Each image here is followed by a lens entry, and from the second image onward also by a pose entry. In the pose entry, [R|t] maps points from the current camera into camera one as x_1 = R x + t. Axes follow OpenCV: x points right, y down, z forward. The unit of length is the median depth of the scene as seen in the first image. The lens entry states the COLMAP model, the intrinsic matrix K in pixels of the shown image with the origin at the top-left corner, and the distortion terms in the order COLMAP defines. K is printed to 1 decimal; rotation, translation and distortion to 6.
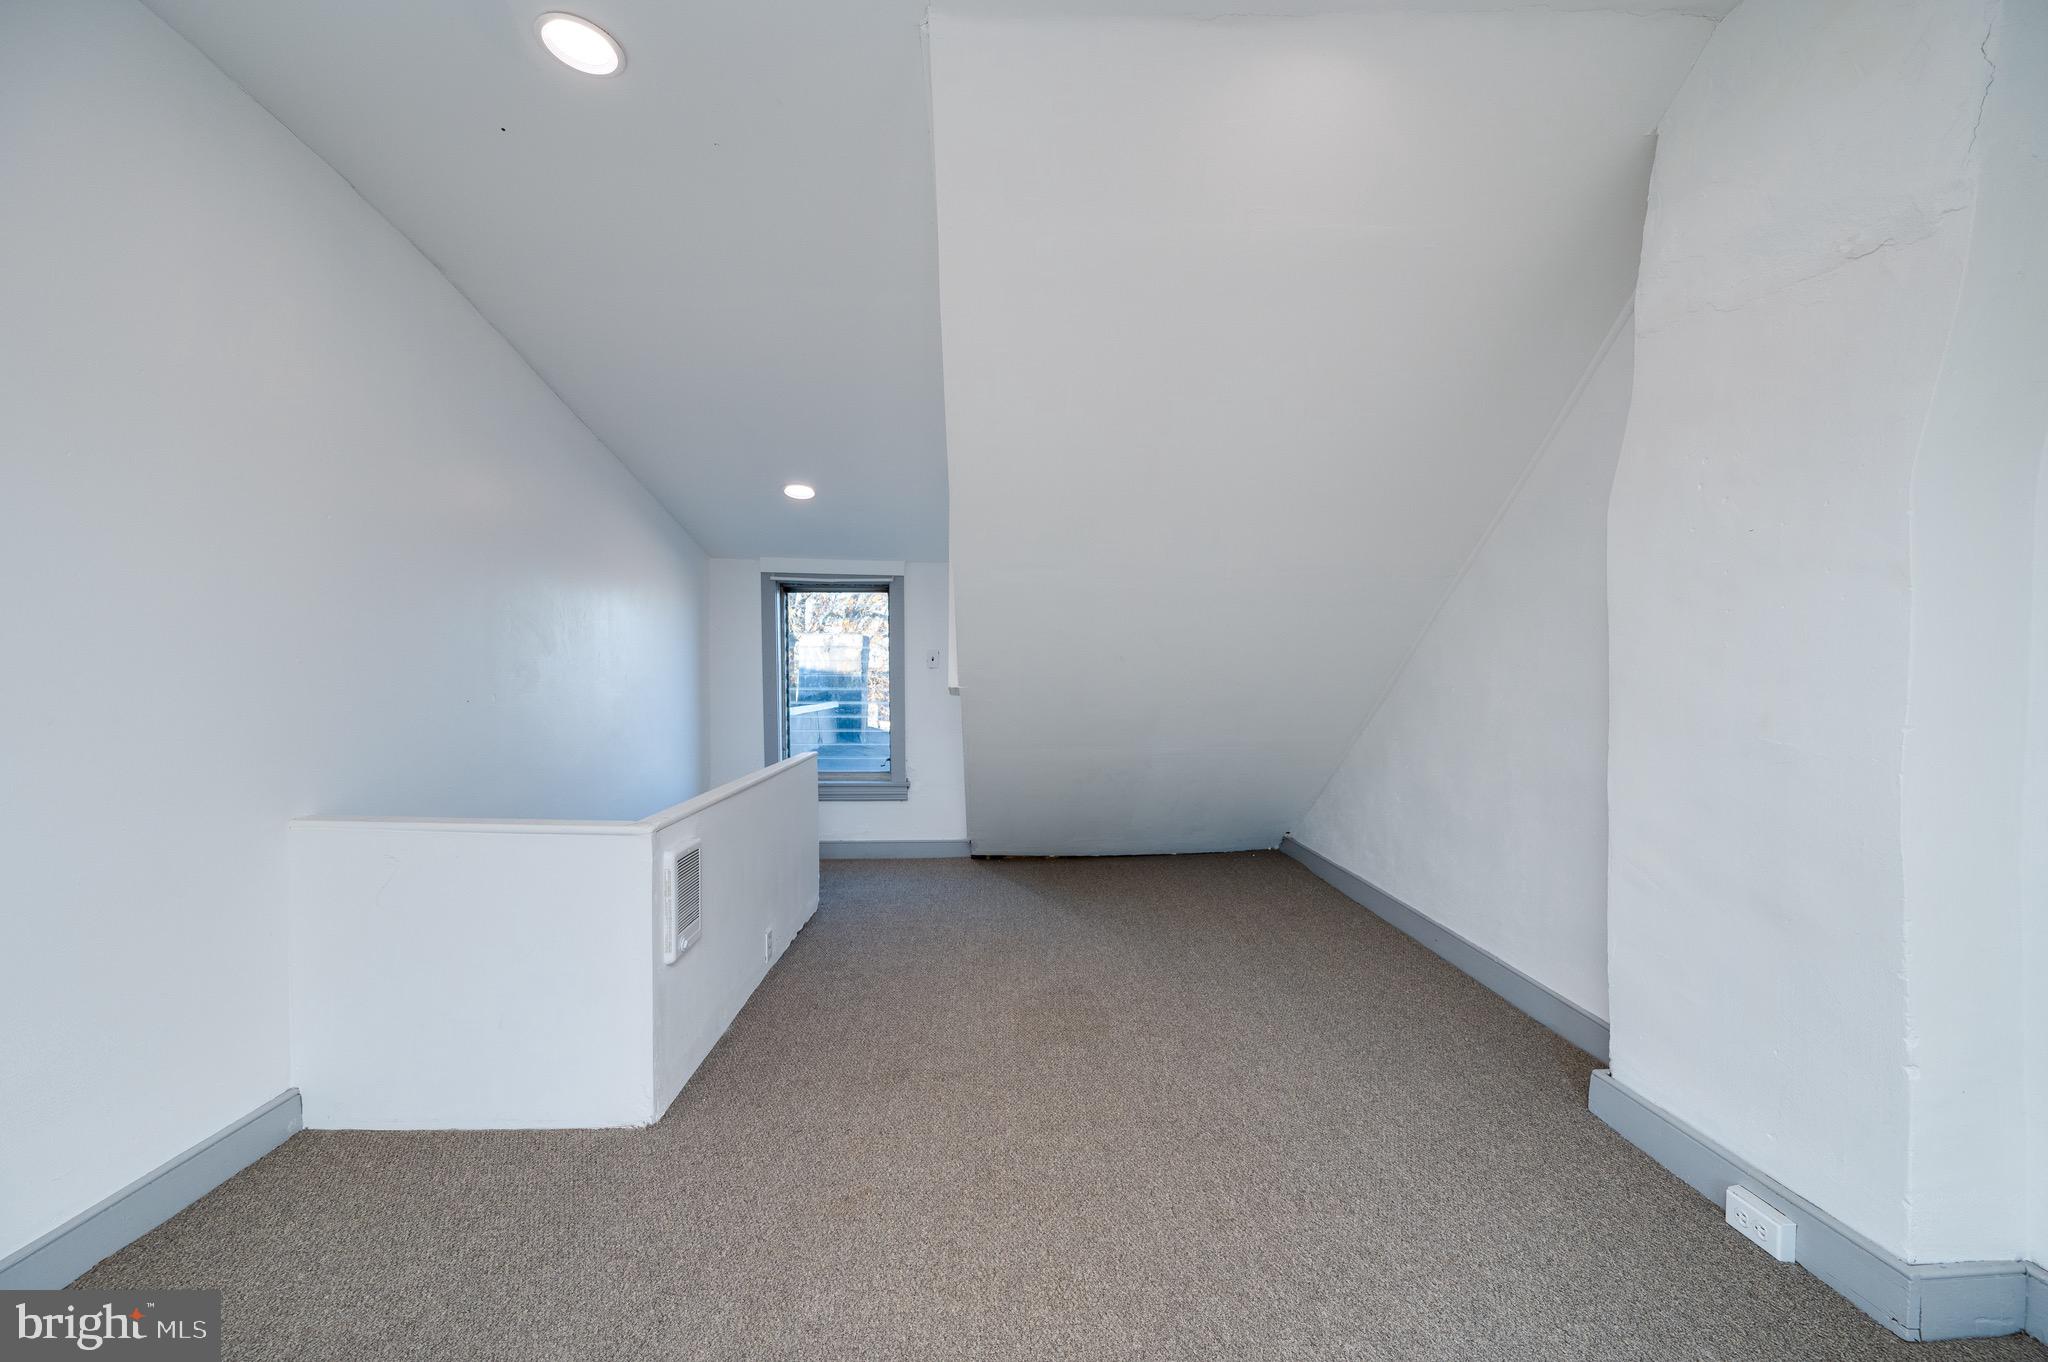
lens RADIAL K [[815.1, 0, 1031.4], [0, 815.1, 678.0], [0, 0, 1]] dist [-0.000213, -0.000422]
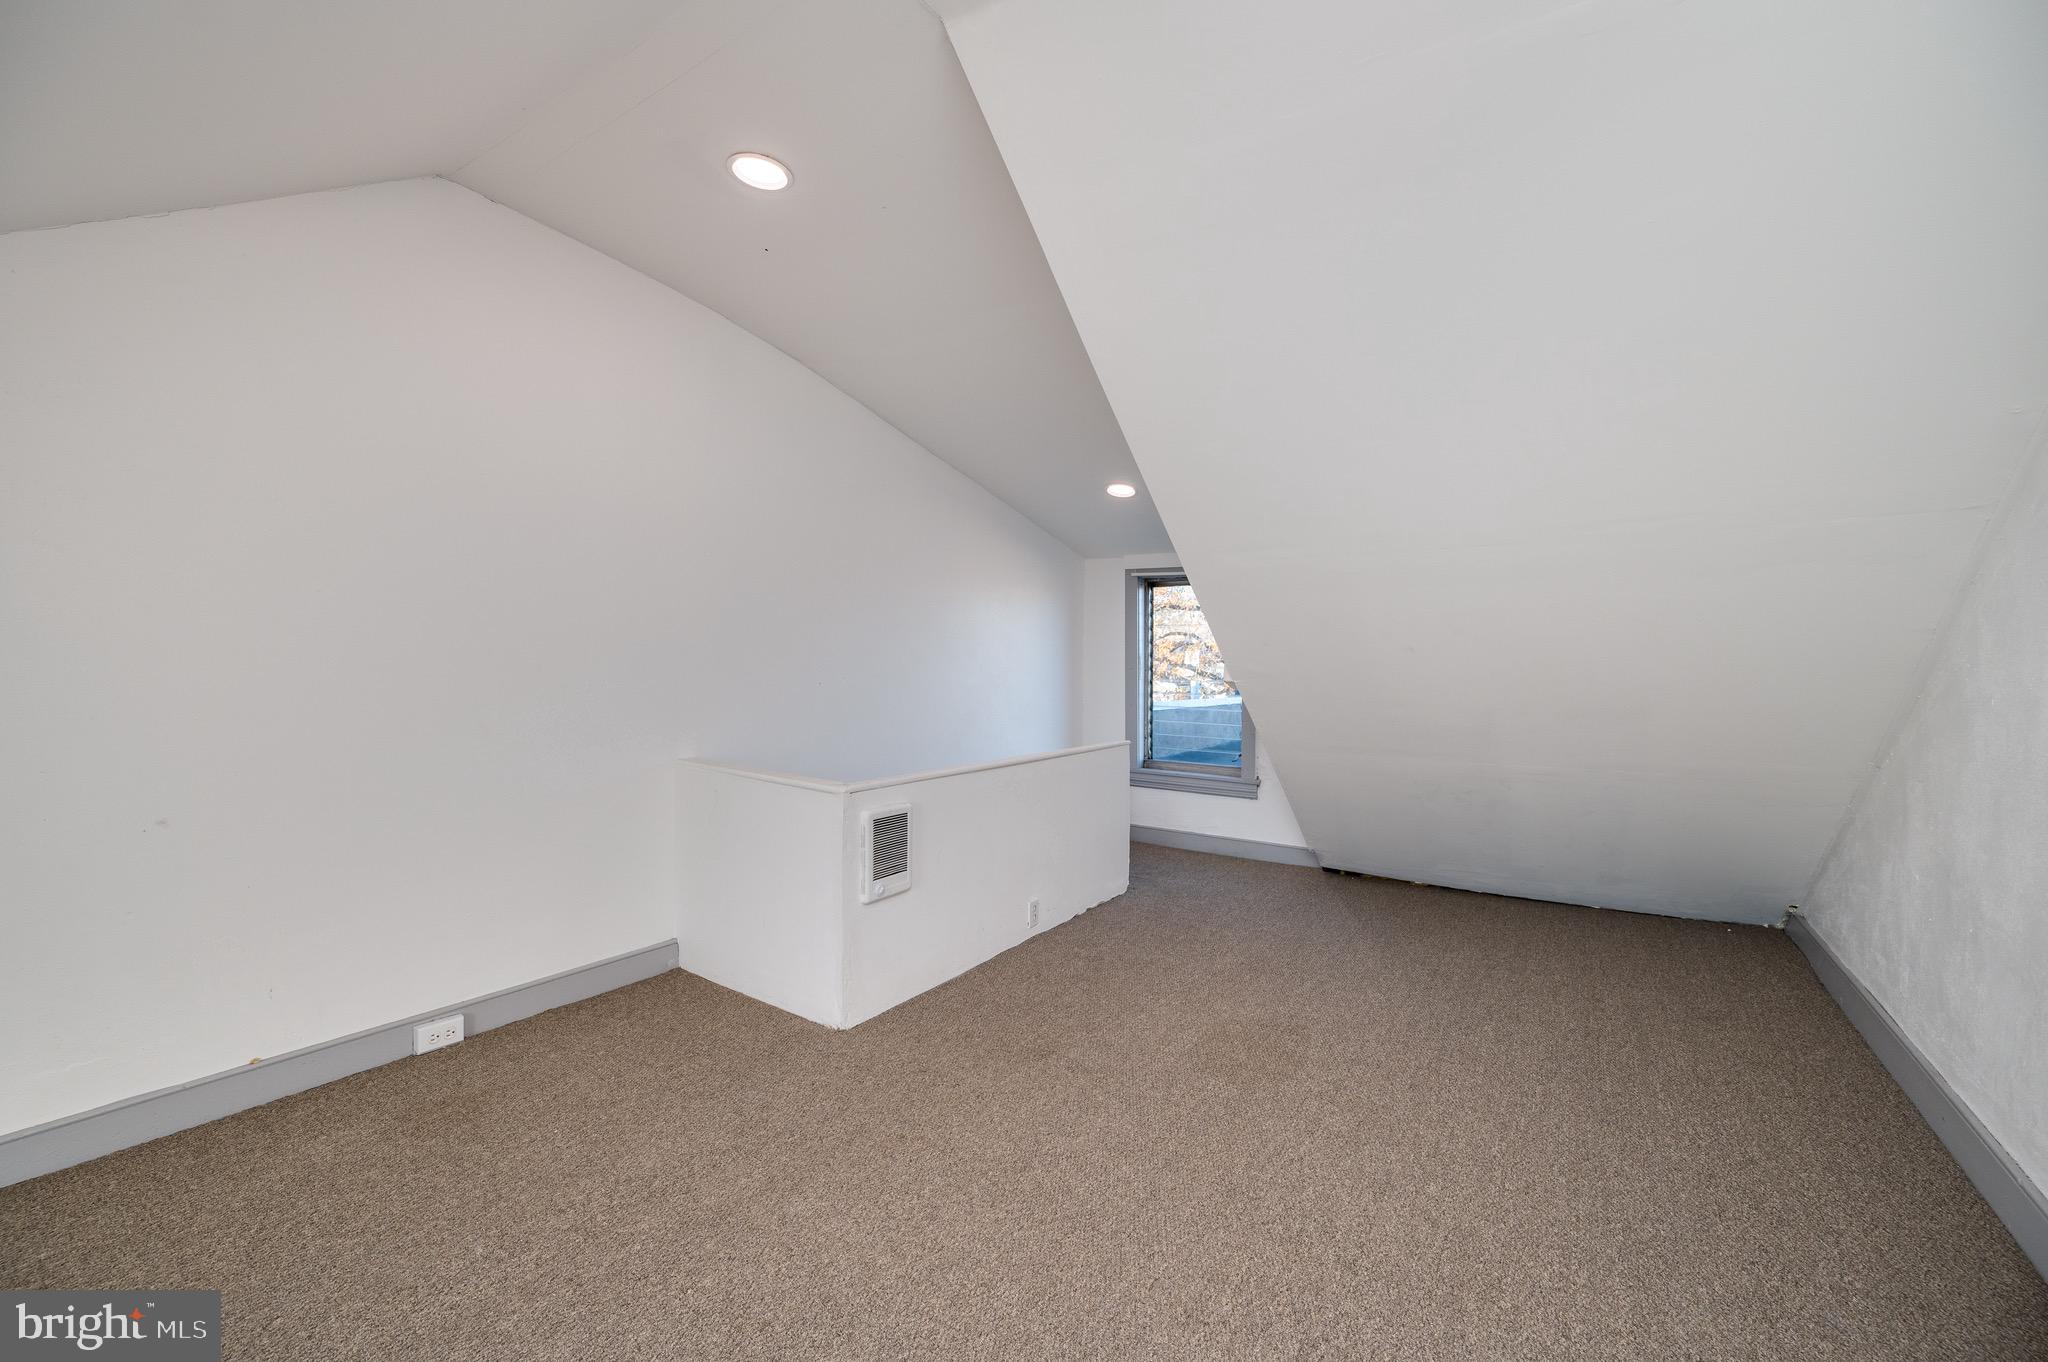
lens RADIAL K [[815.1, 0, 1031.4], [0, 815.1, 678.0], [0, 0, 1]] dist [-0.000213, -0.000422]
pose [[0.799736, 0.017570, -0.600094, 0.256568], [-0.011468, 0.999836, 0.013990, -0.002428], [0.600242, -0.004306, 0.799807, 0.098755]]
